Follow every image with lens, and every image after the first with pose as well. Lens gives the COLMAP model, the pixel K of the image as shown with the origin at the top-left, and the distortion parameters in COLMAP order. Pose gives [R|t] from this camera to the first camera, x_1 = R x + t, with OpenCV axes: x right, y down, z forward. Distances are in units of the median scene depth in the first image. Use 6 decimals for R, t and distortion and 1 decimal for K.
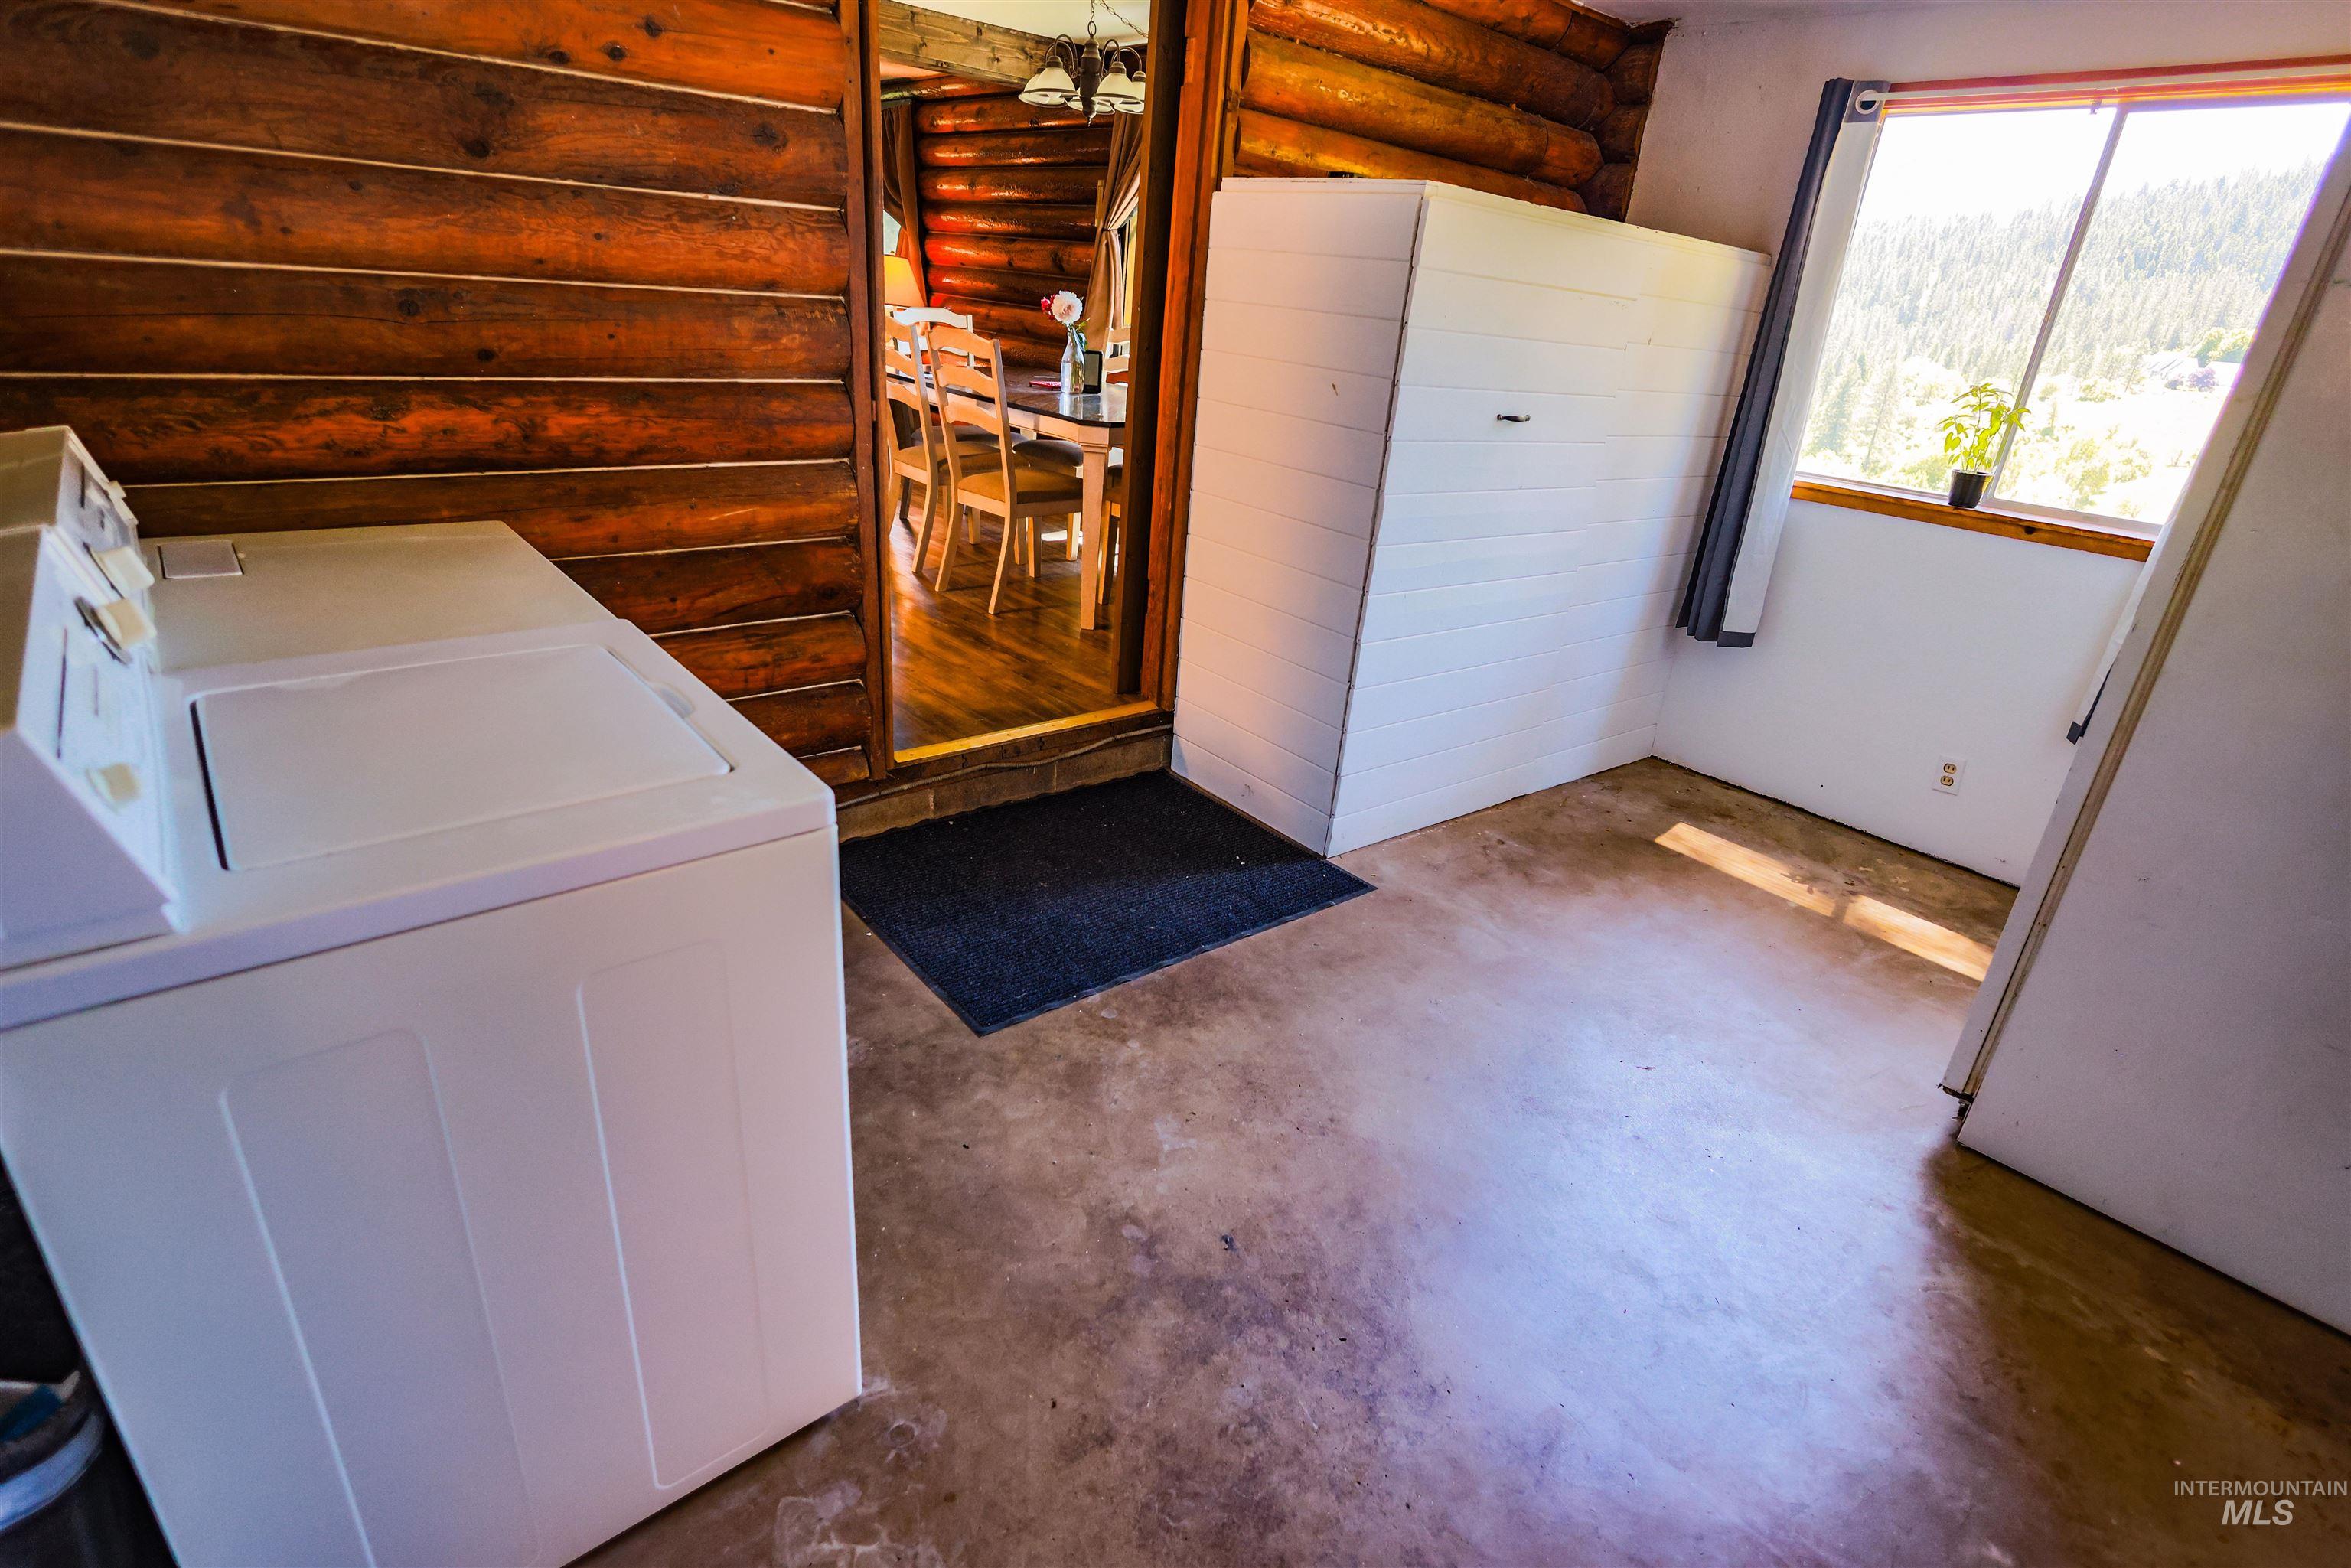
lens RADIAL K [[1156.1, 0, 1175.5], [0, 1156.1, 784.0], [0, 0, 1]] dist [0.001745, -0.000087]
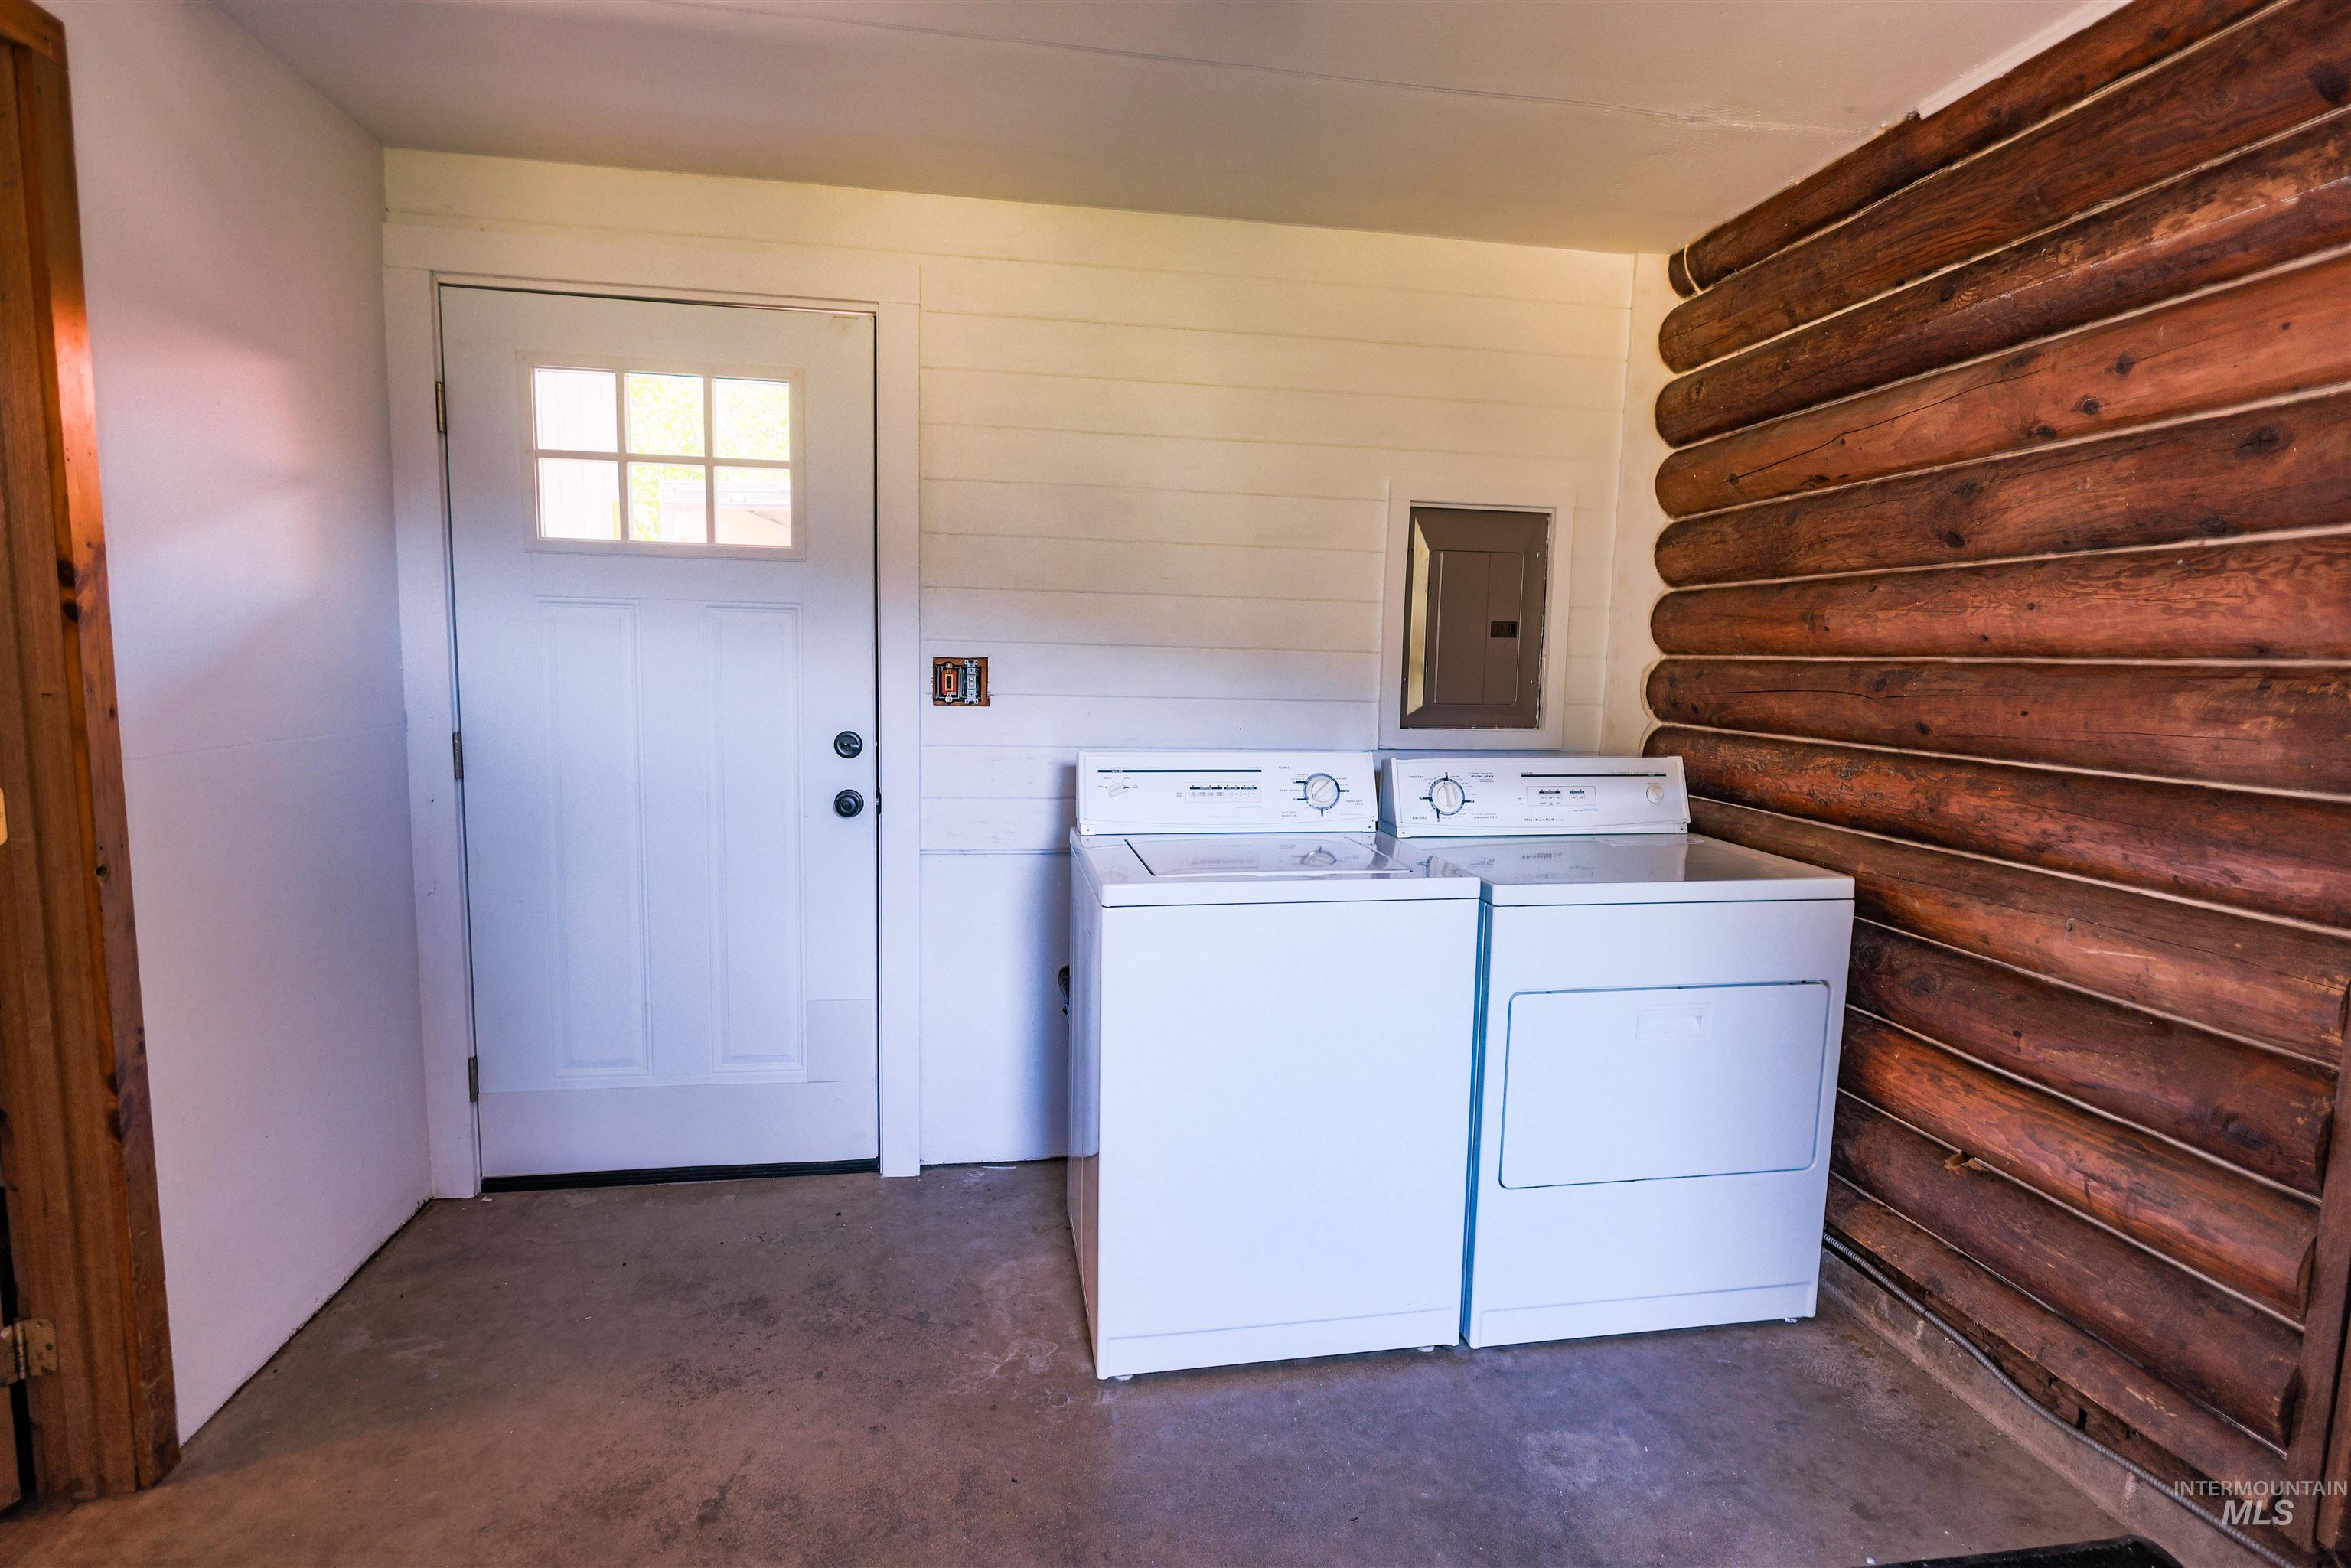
lens RADIAL K [[1156.1, 0, 1175.5], [0, 1156.1, 784.0], [0, 0, 1]] dist [0.001745, -0.000087]
pose [[-0.507502, 0.009750, -0.861595, 0.567411], [-0.401474, 0.882086, 0.246461, -0.300299], [0.762404, 0.470987, -0.443746, 0.926876]]
